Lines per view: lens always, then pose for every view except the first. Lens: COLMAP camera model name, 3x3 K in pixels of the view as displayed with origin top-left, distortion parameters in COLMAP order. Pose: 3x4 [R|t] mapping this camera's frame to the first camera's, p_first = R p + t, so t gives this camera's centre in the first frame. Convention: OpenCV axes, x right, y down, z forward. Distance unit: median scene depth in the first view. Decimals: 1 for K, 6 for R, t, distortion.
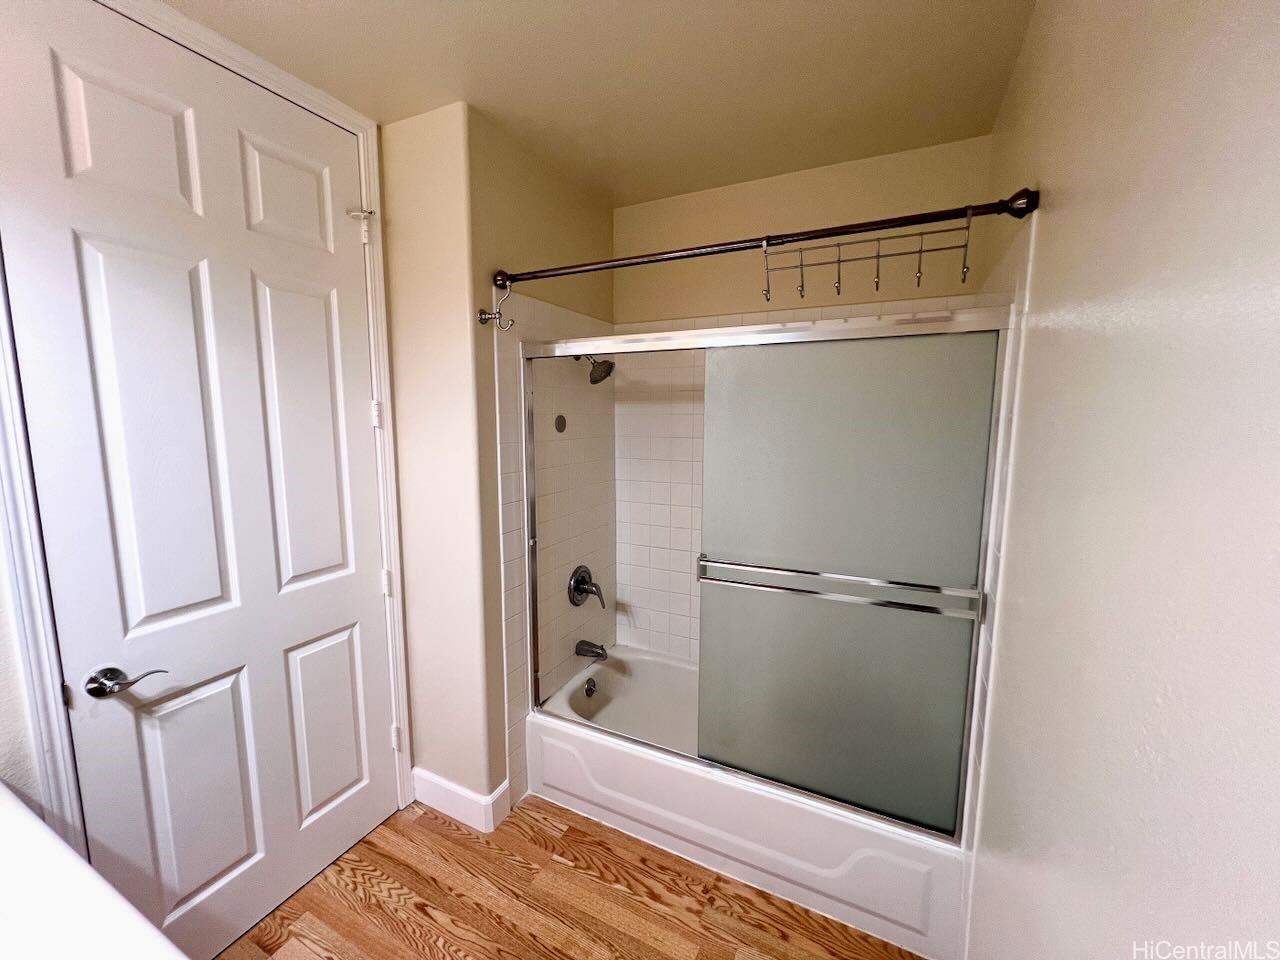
lens RADIAL K [[514.4, 0, 639.2], [0, 514.4, 477.3], [0, 0, 1]] dist [0.002295, 0.000086]
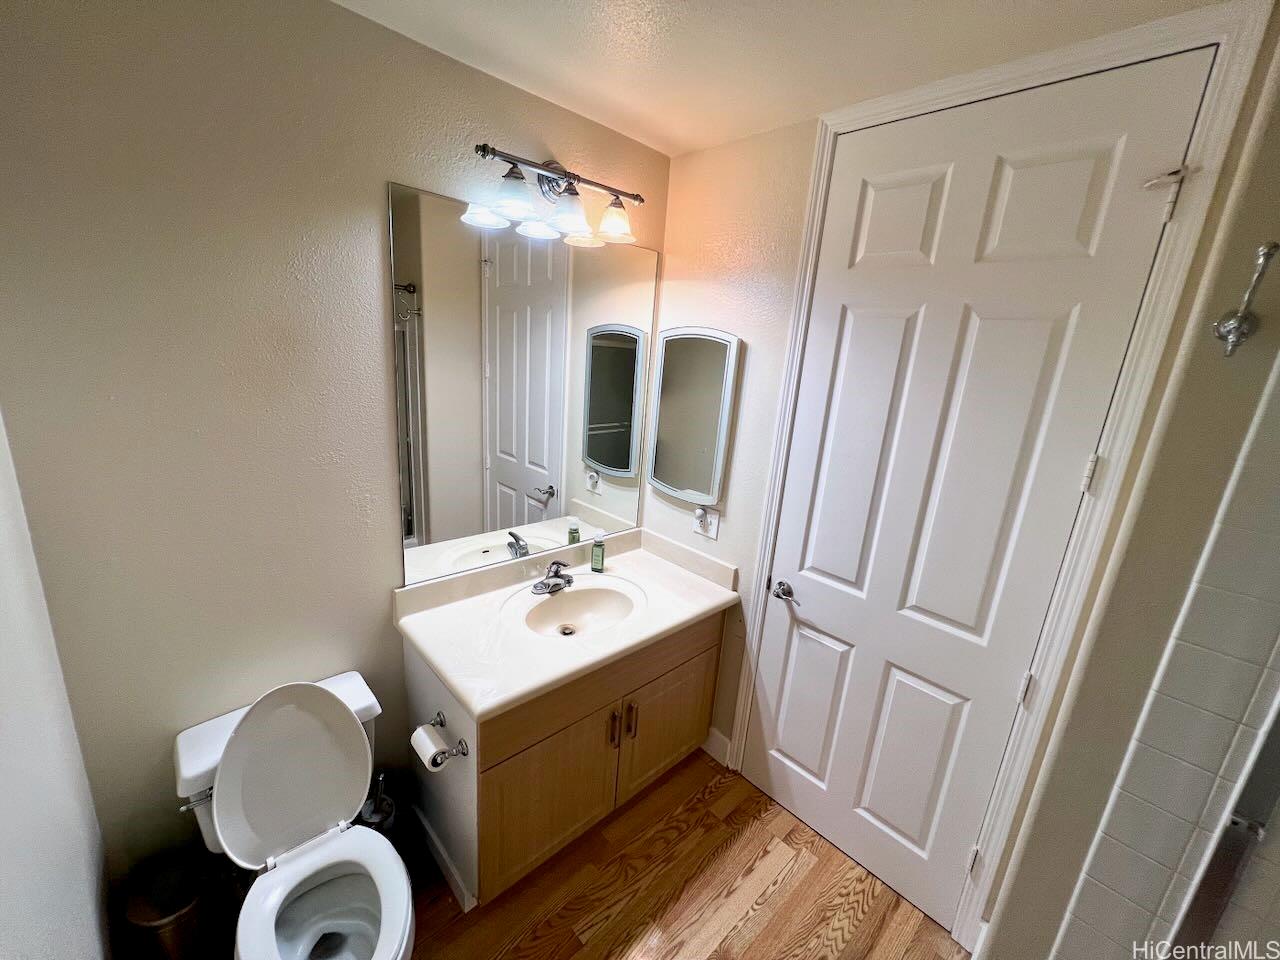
lens RADIAL K [[514.4, 0, 633.5], [0, 514.4, 479.2], [0, 0, 1]] dist [0.002295, 0.000086]
pose [[-0.347291, 0.207665, -0.914475, 0.402474], [-0.190783, 0.939131, 0.285718, -0.228088], [0.918145, 0.273693, -0.286533, 0.728189]]
